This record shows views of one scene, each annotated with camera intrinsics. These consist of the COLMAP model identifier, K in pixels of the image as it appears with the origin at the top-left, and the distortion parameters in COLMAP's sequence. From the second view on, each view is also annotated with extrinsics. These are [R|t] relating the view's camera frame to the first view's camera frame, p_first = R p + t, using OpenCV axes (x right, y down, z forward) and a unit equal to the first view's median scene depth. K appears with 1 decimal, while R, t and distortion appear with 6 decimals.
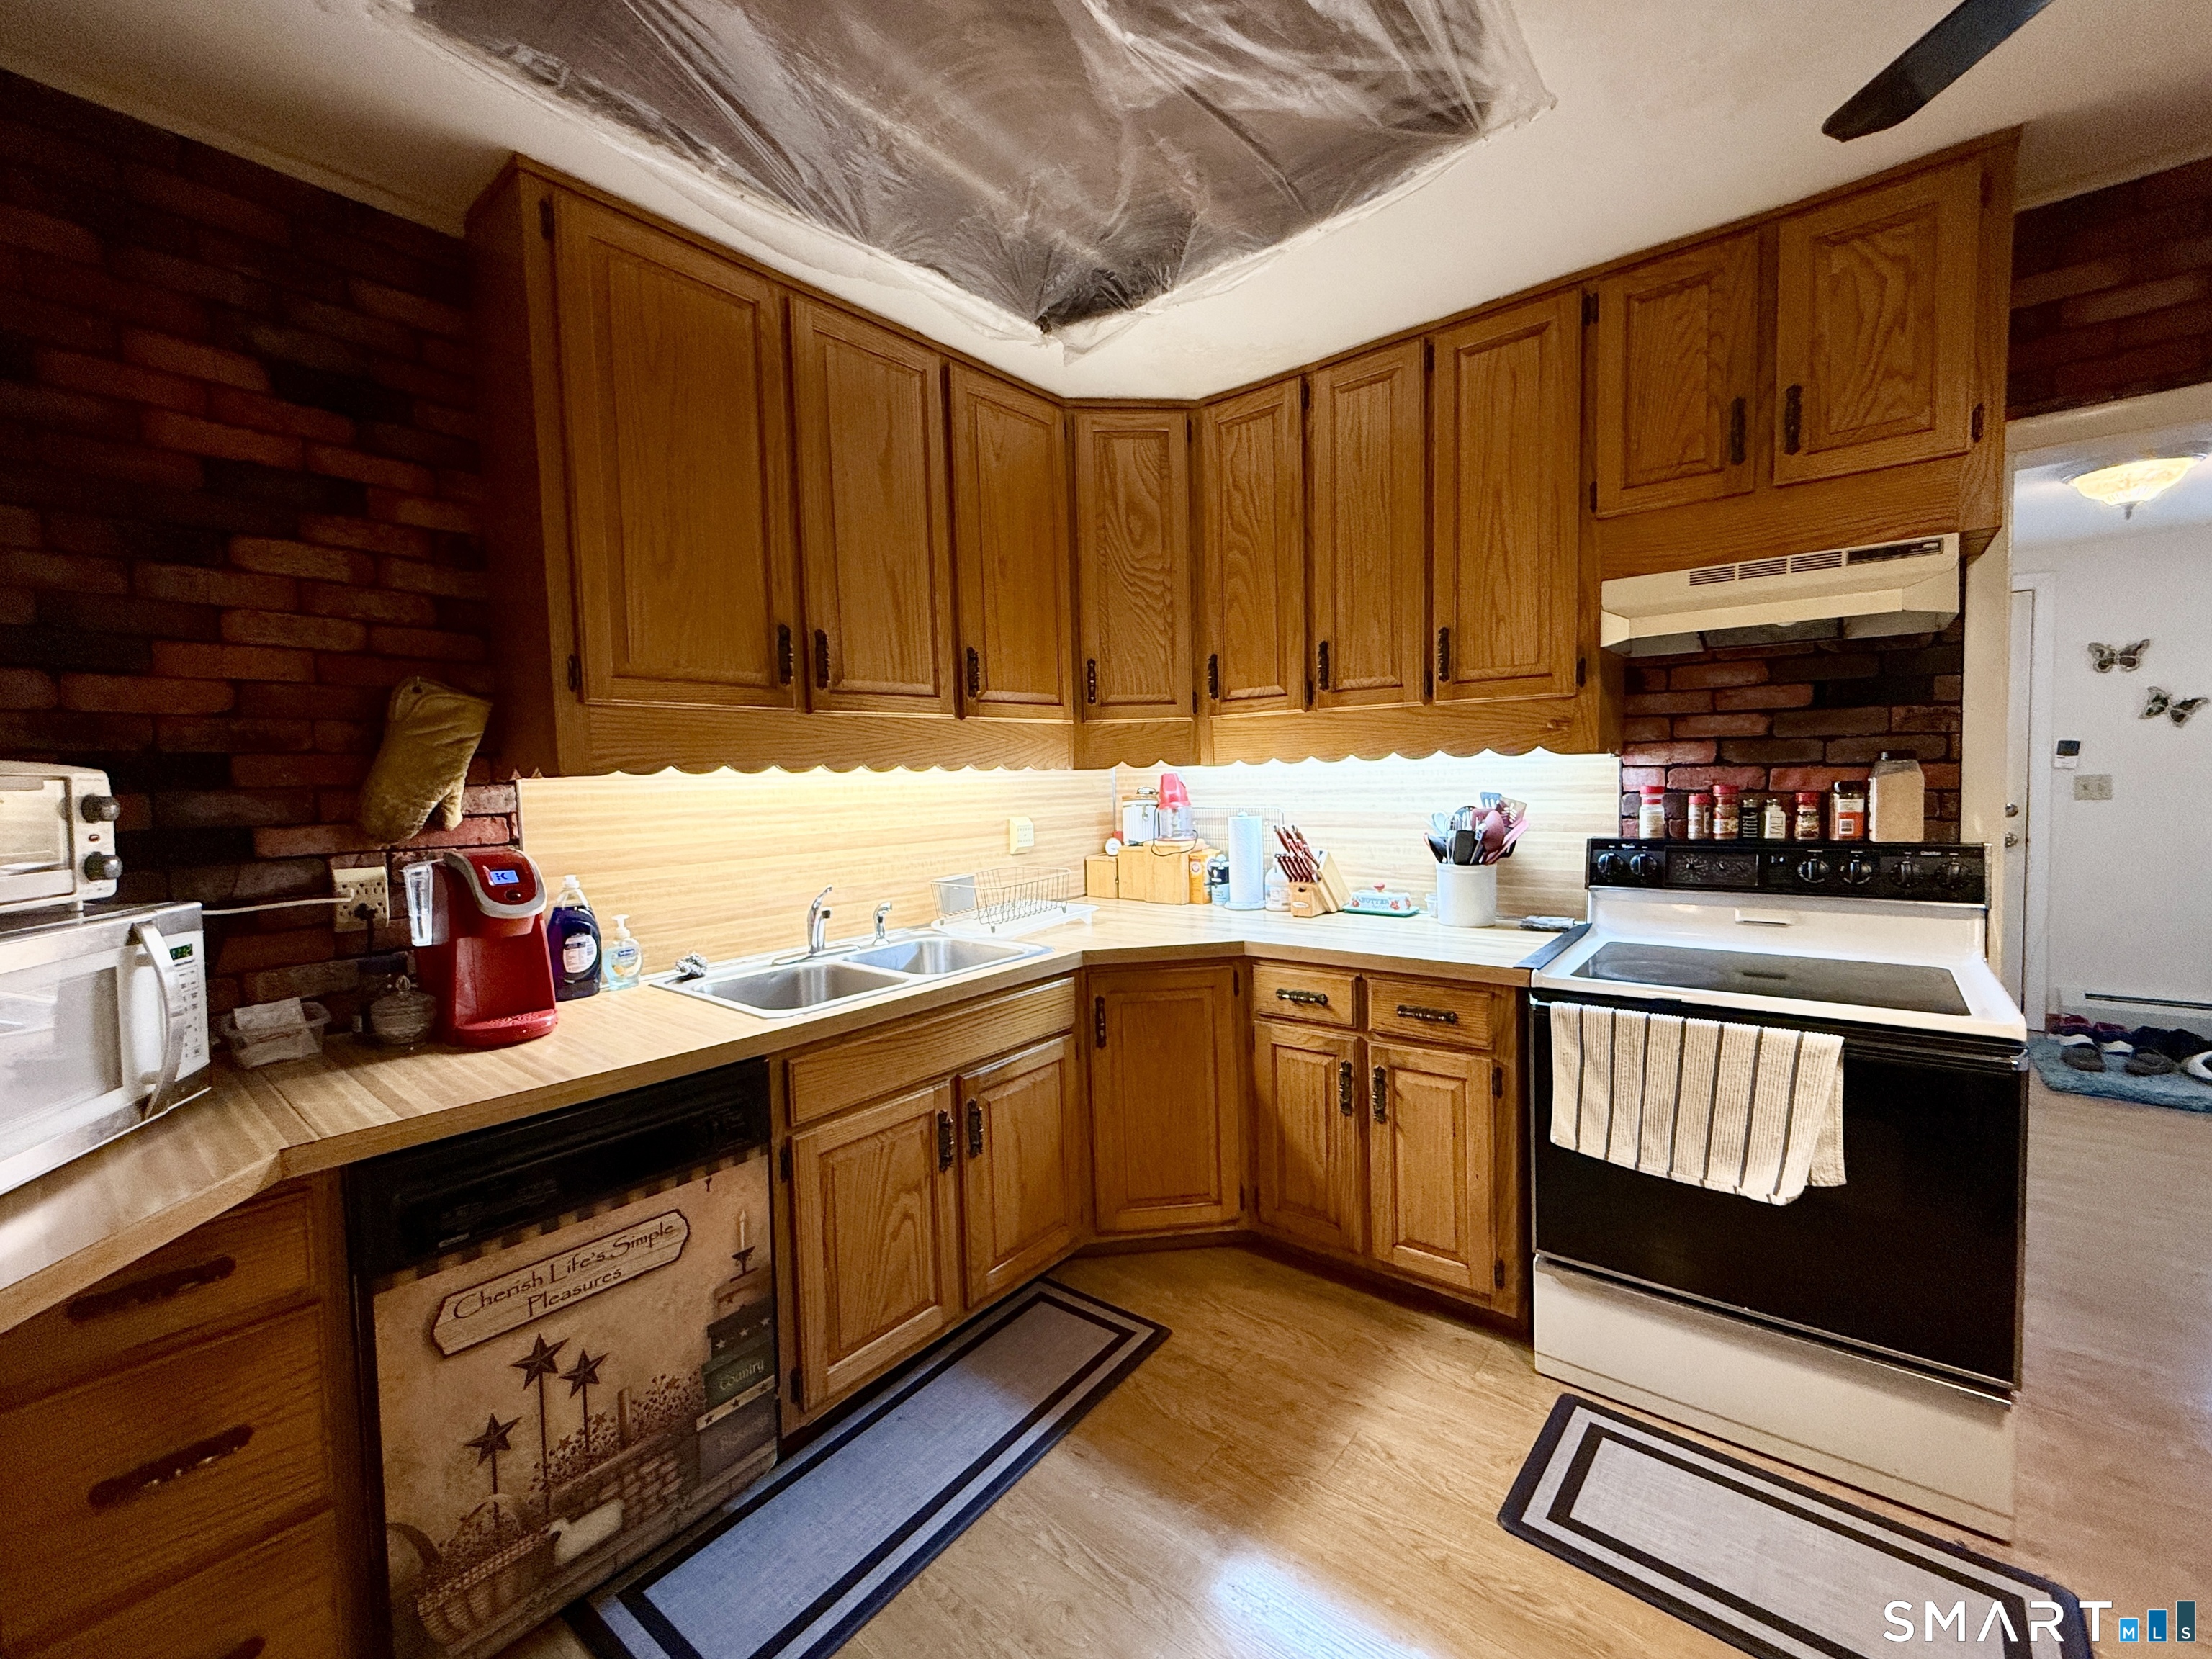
lens RADIAL K [[904.6, 0, 1106.0], [0, 904.6, 829.5], [0, 0, 1]] dist [-0.000993, -0.000241]
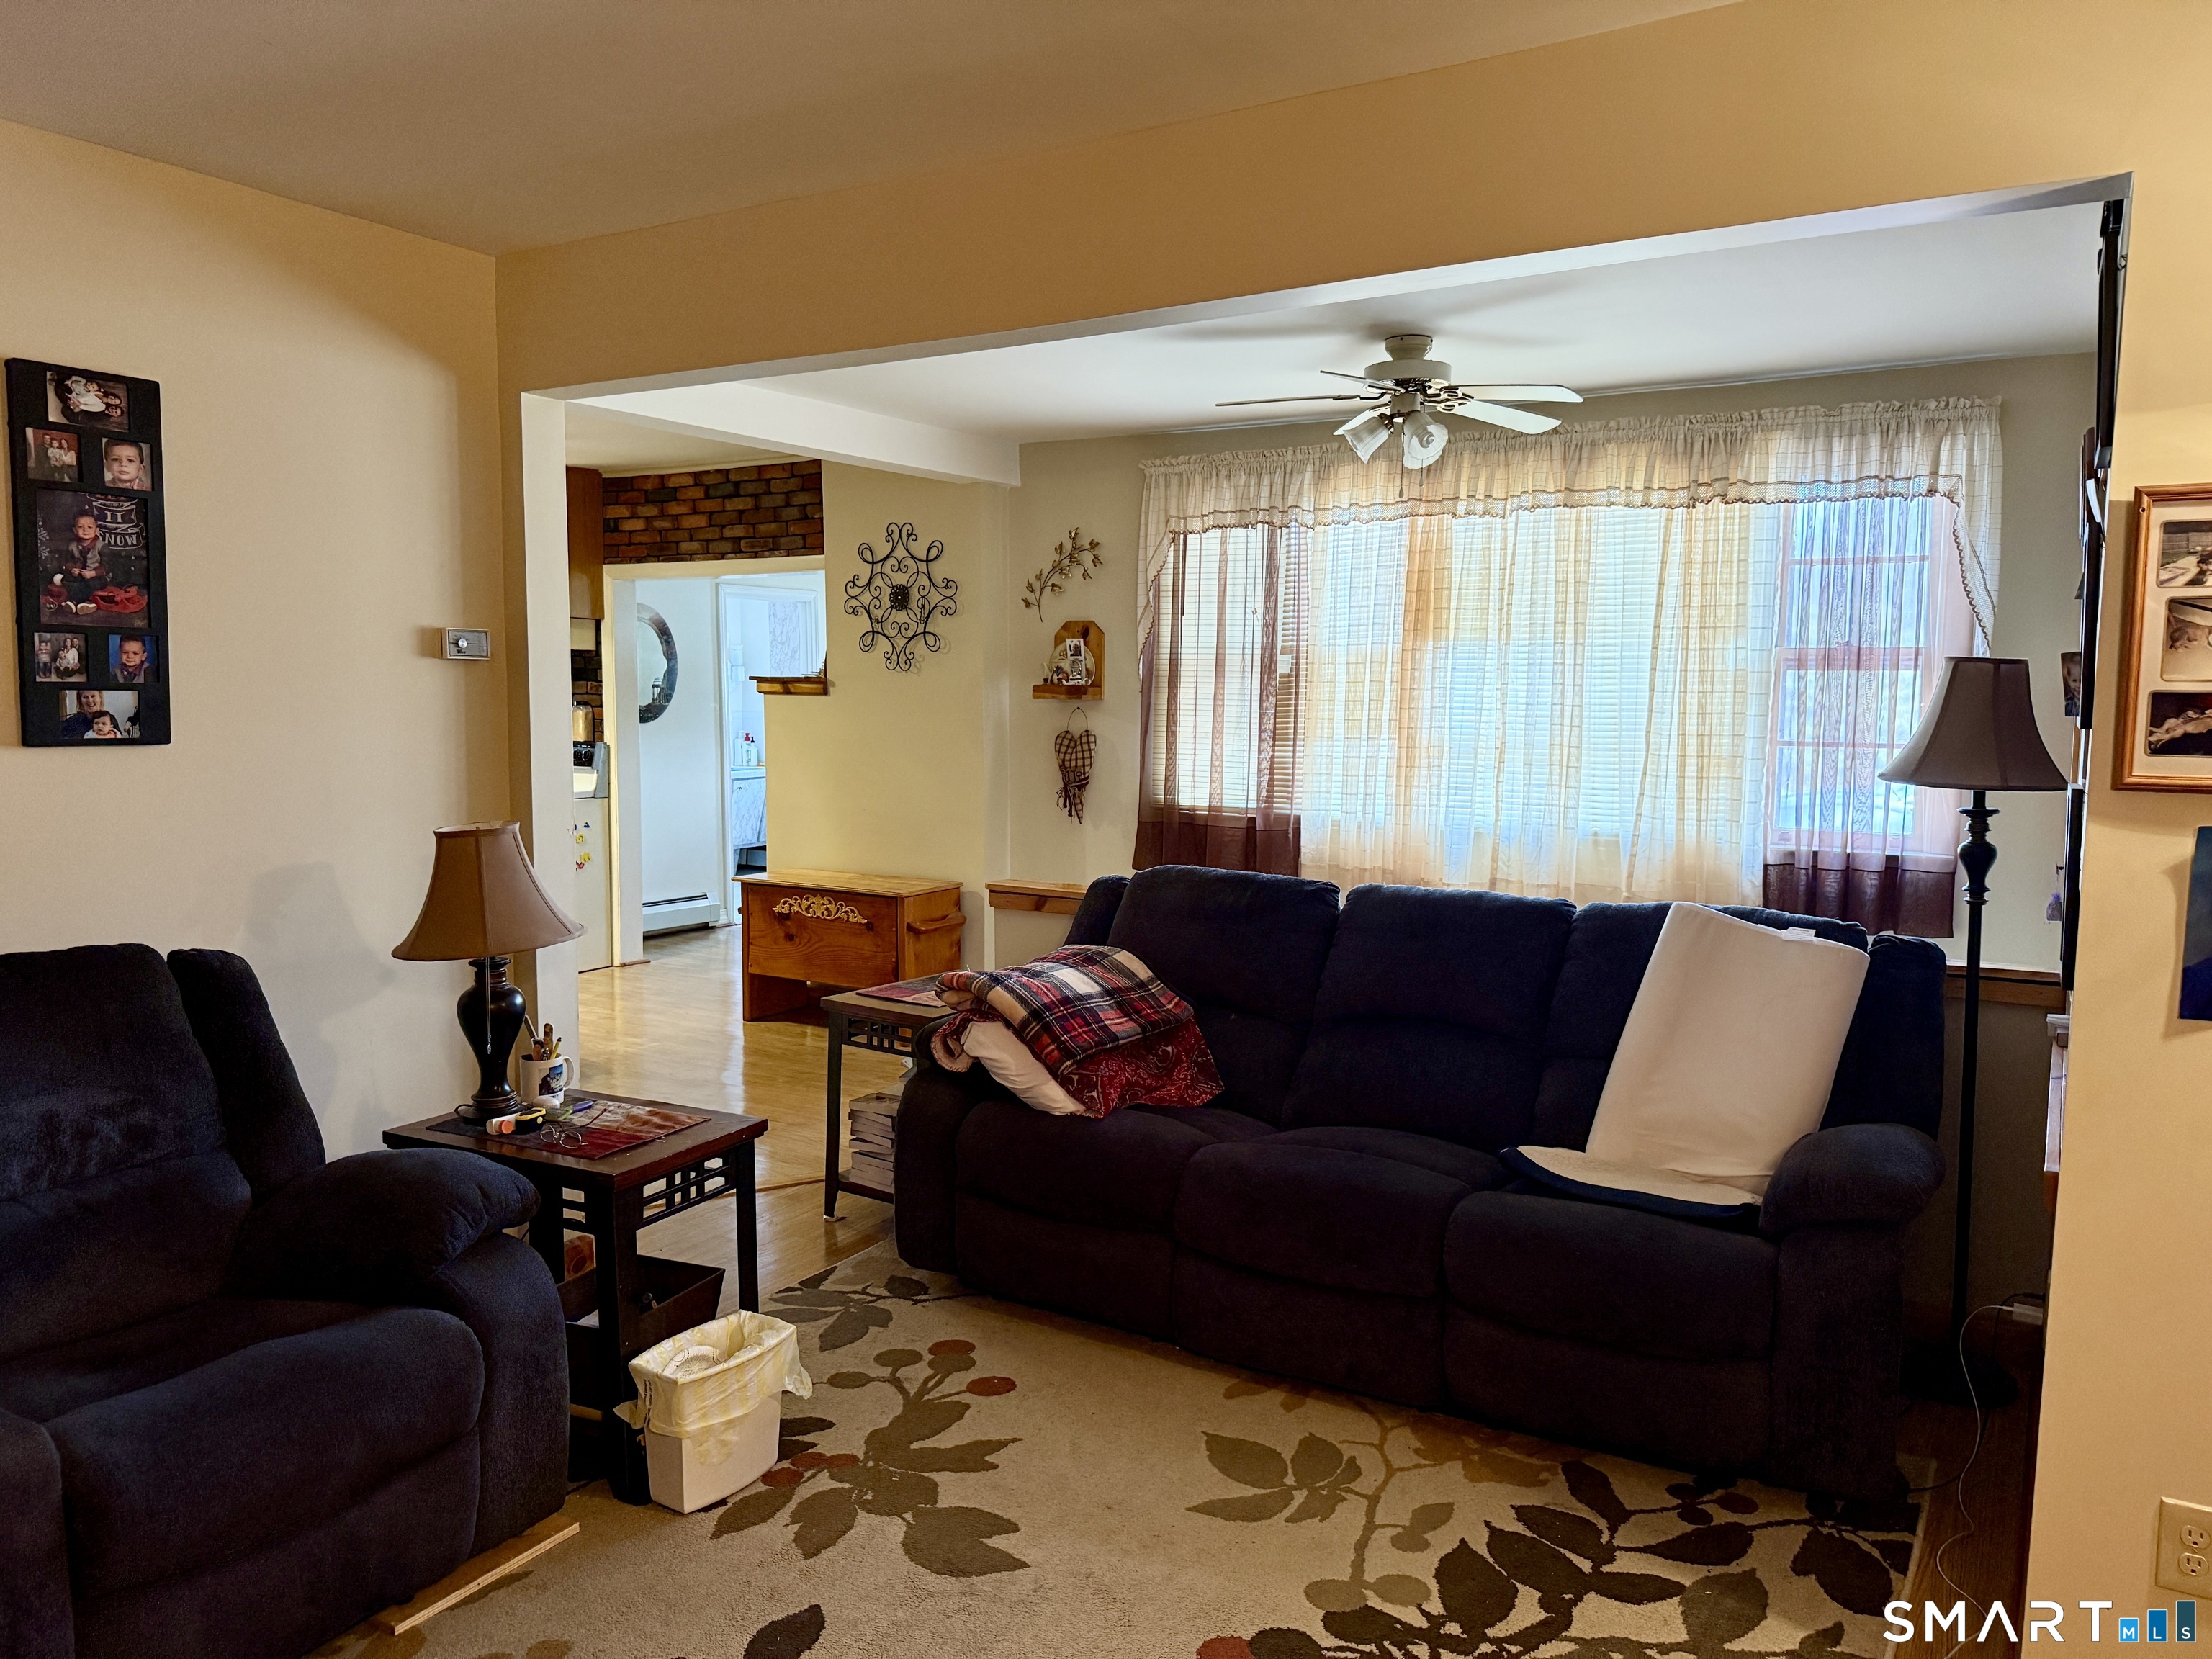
lens RADIAL K [[1581.4, 0, 1106.0], [0, 1581.4, 829.5], [0, 0, 1]] dist [0.001516, -0.002789]
pose [[0.988111, 0.022569, 0.152075, 1.699833], [-0.027104, 0.999246, 0.027814, 0.095127], [-0.151333, -0.031605, 0.987977, -3.377218]]
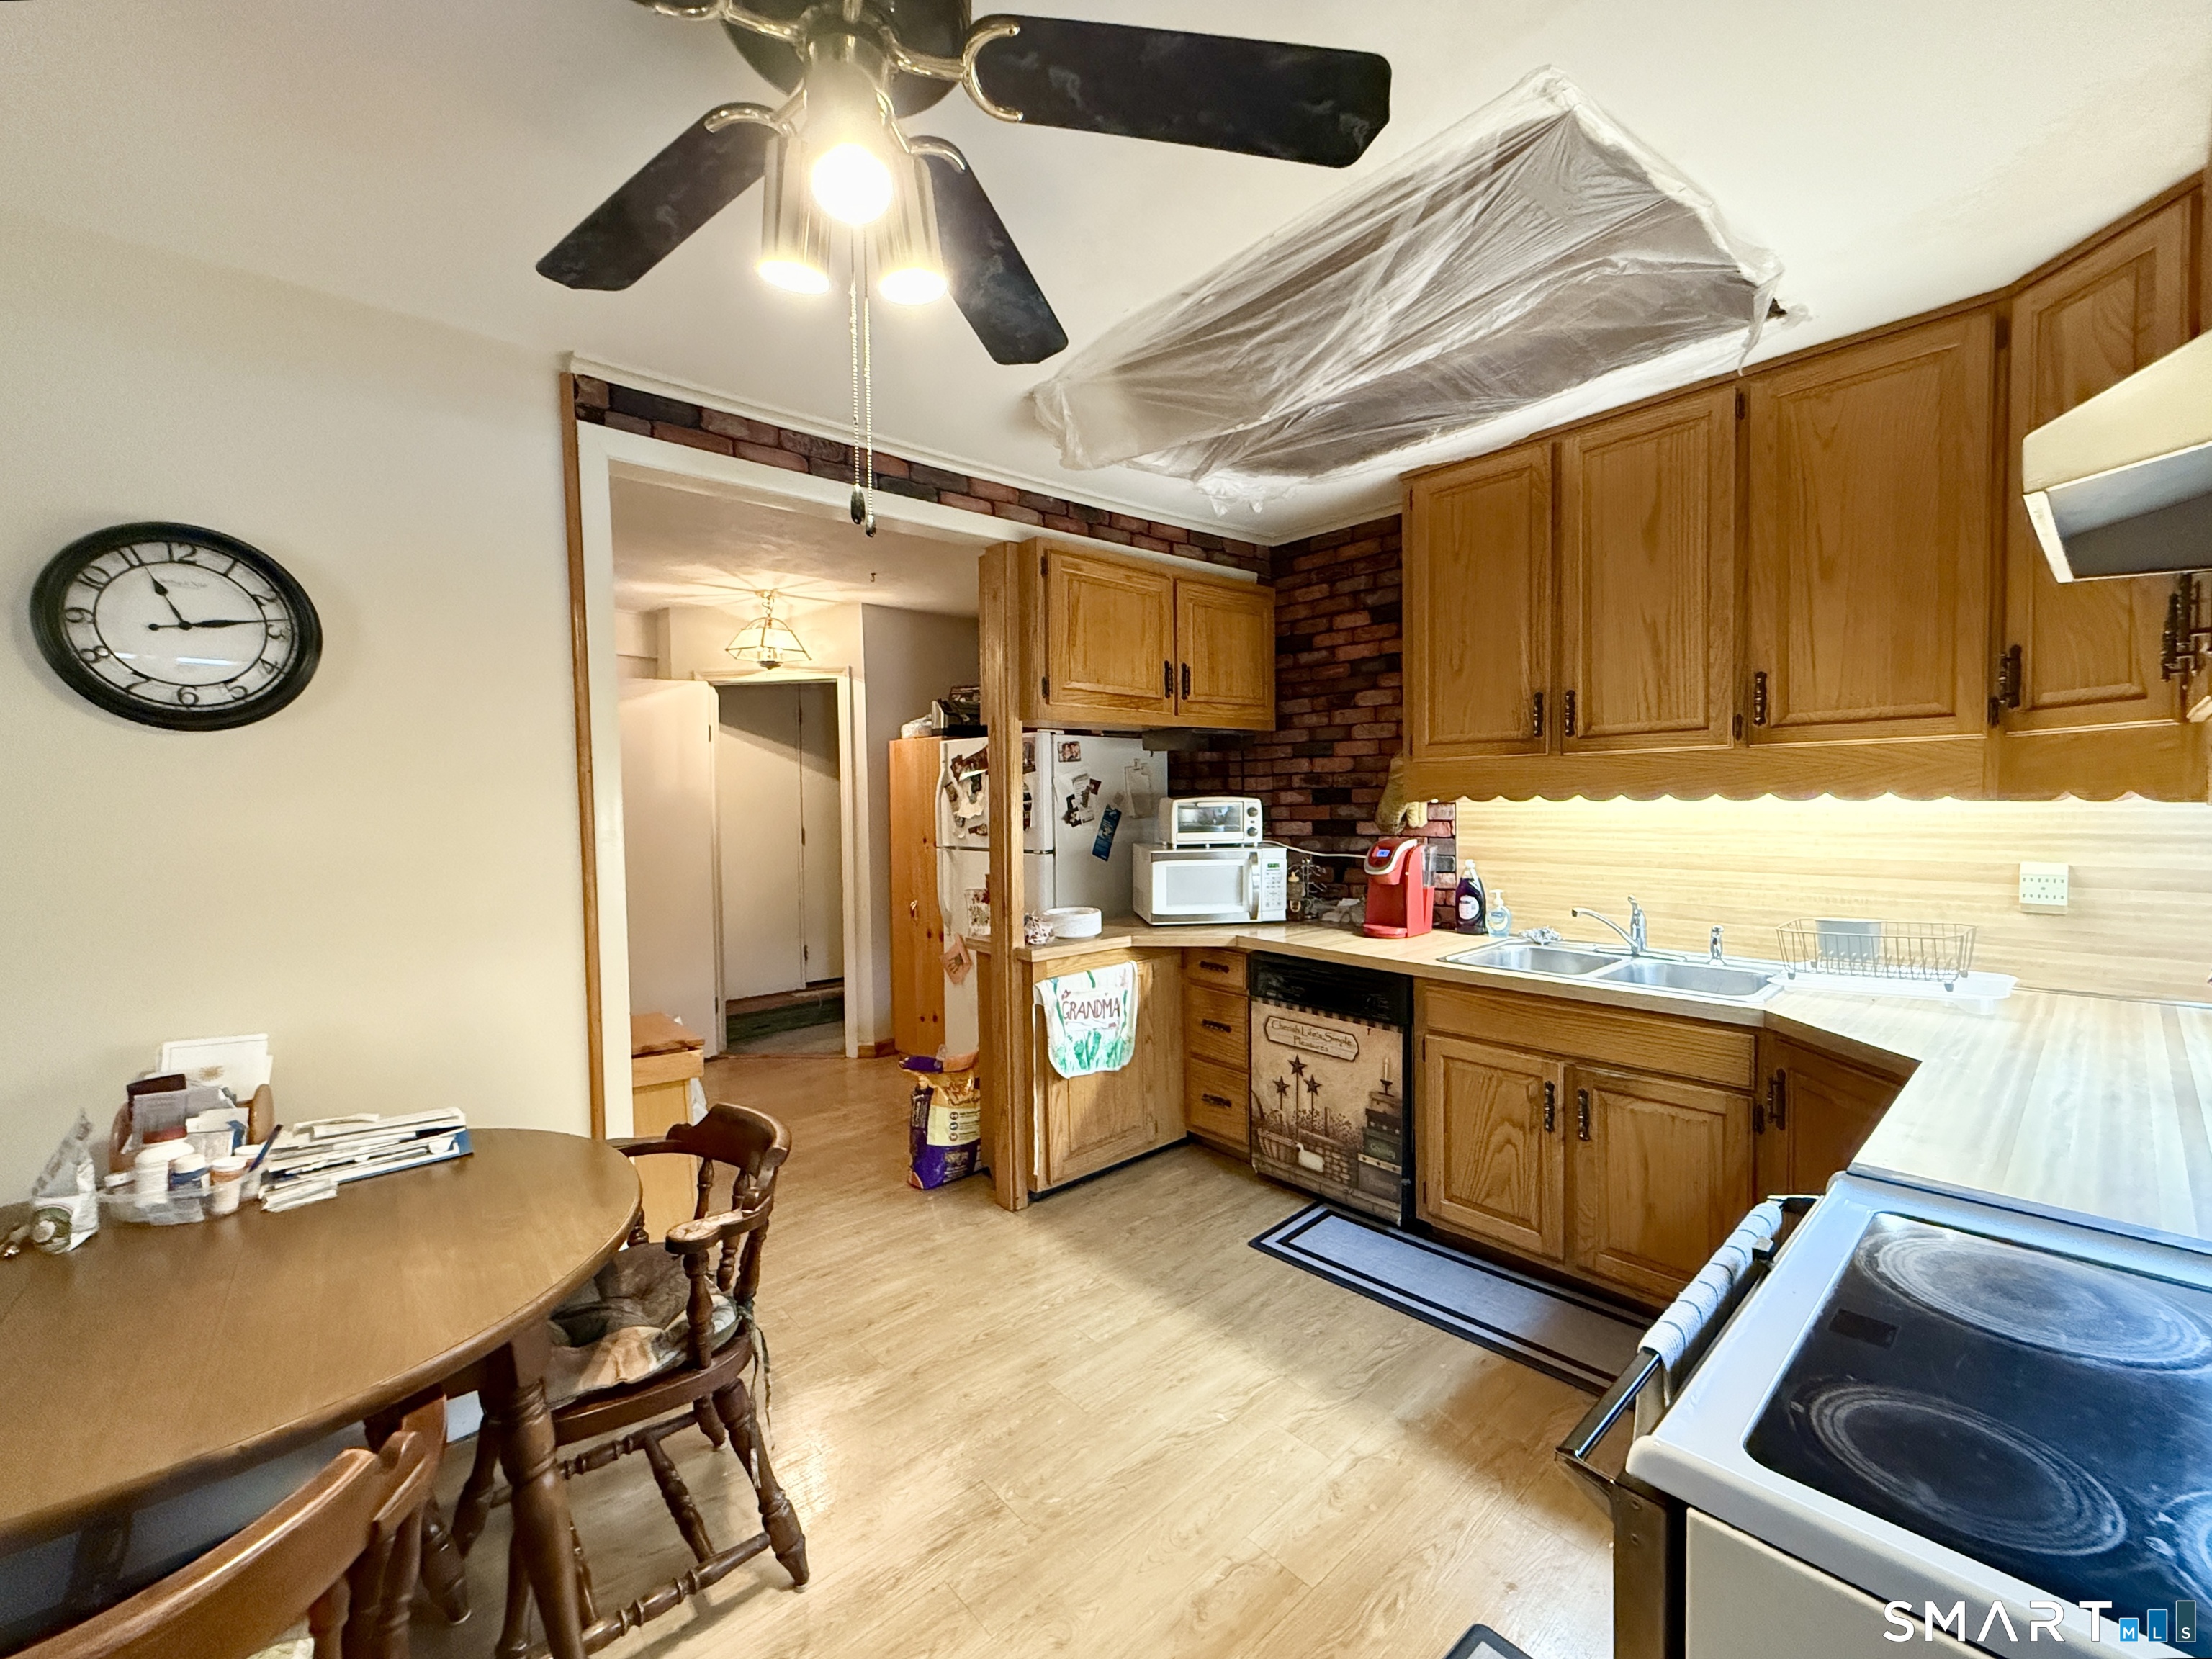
lens RADIAL K [[904.6, 0, 1106.0], [0, 904.6, 829.5], [0, 0, 1]] dist [-0.000993, -0.000241]
pose [[-0.152635, 0.066327, -0.986054, 1.186125], [-0.039122, 0.996558, 0.073089, -0.103643], [0.987508, 0.049732, -0.149514, 0.617887]]
